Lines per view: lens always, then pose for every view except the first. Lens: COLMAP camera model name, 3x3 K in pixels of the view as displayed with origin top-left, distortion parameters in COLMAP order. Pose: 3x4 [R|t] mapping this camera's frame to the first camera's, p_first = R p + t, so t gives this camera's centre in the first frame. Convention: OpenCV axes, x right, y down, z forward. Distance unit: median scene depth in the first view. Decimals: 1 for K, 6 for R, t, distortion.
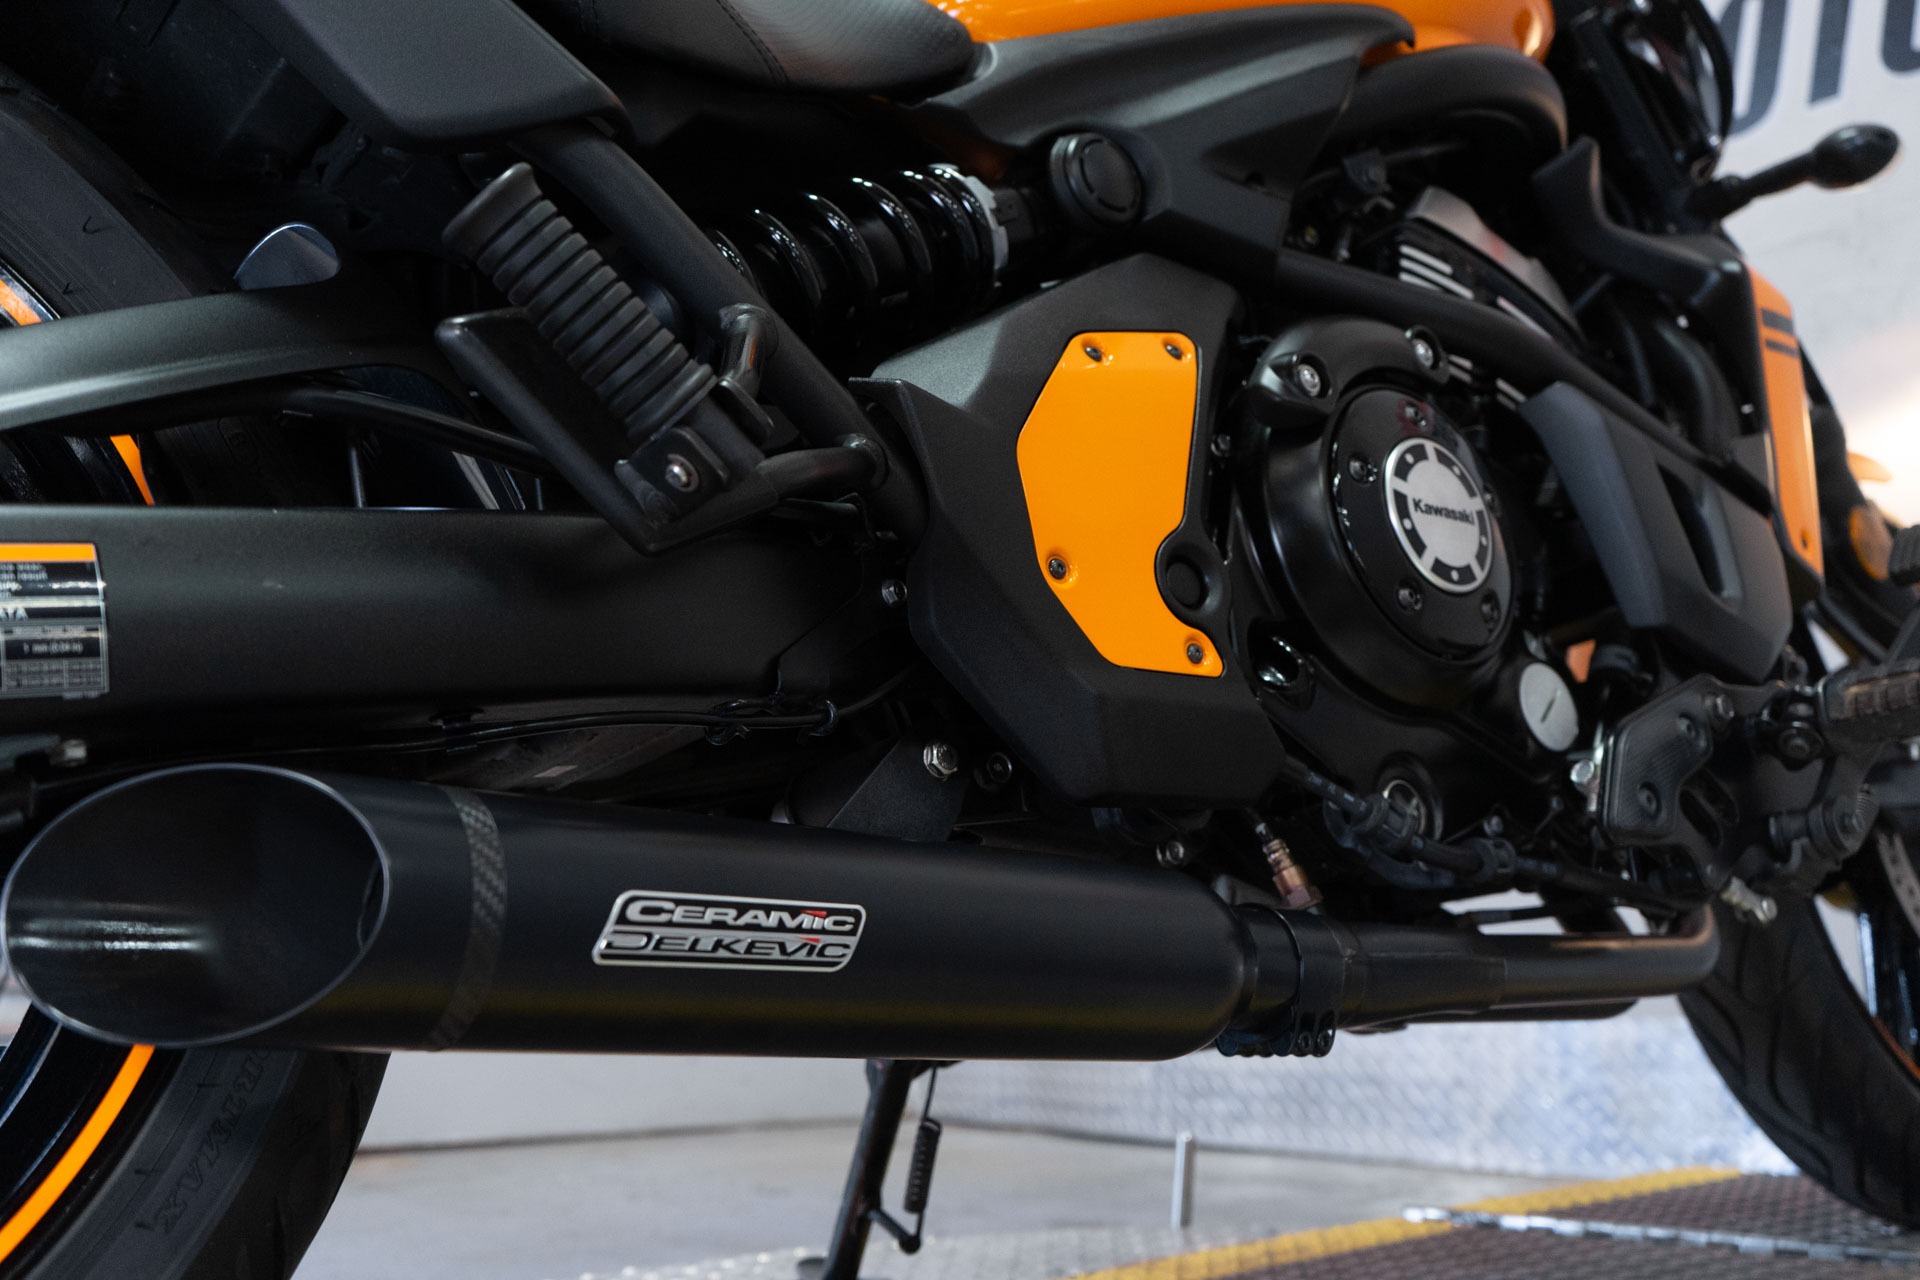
lens RADIAL K [[1883.3, 0, 958.7], [0, 1883.3, 639.5], [0, 0, 1]] dist [-0.001284, 0.015530]
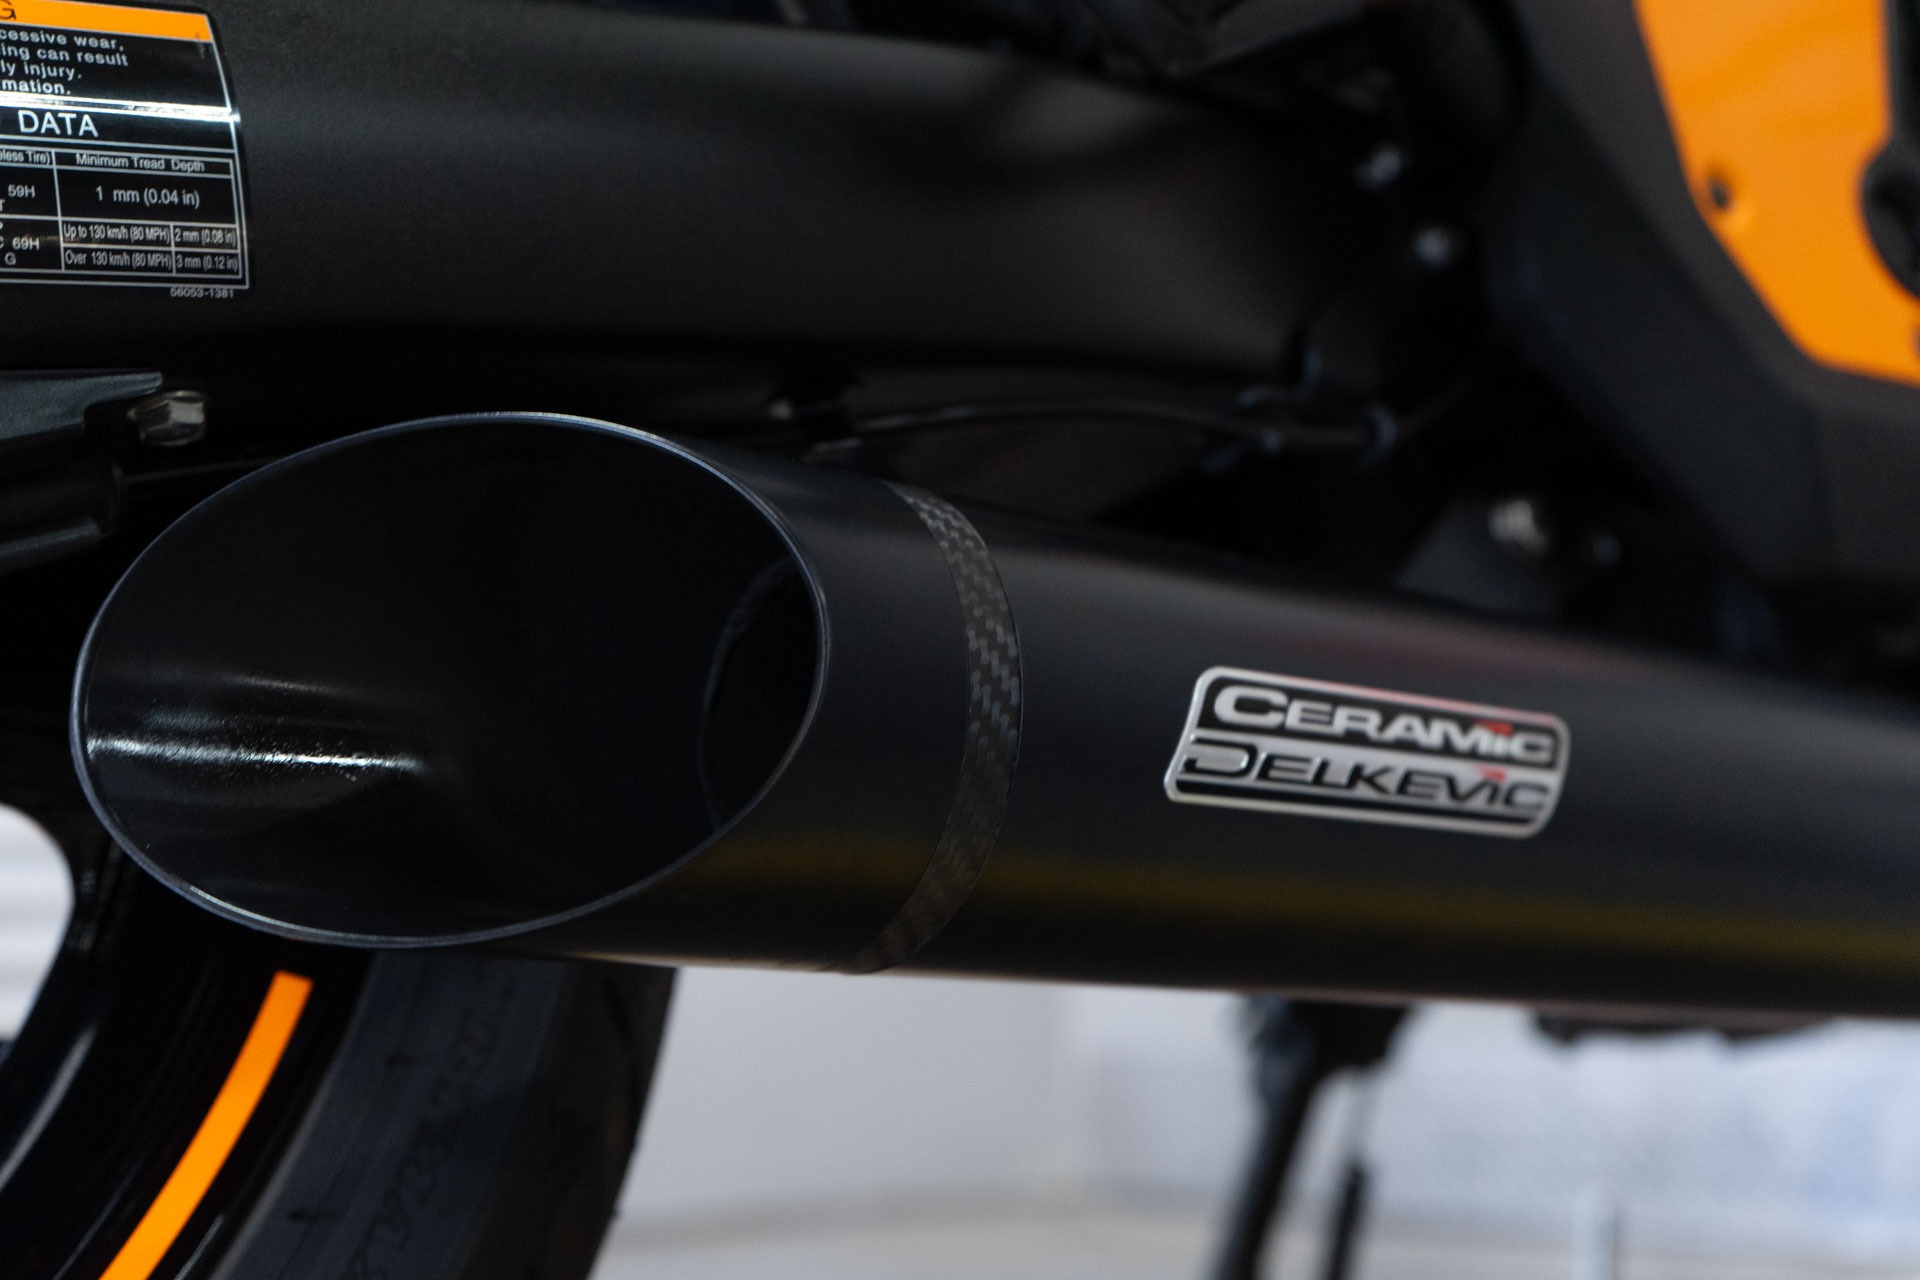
lens RADIAL K [[2409.1, 0, 960.0], [0, 2409.1, 640.0], [0, 0, 1]] dist [0.015379, 0.035184]
pose [[0.999174, -0.024676, -0.032272, -0.215017], [0.025248, 0.999529, 0.017422, 0.107579], [0.031827, -0.018223, 0.999327, 0.307406]]
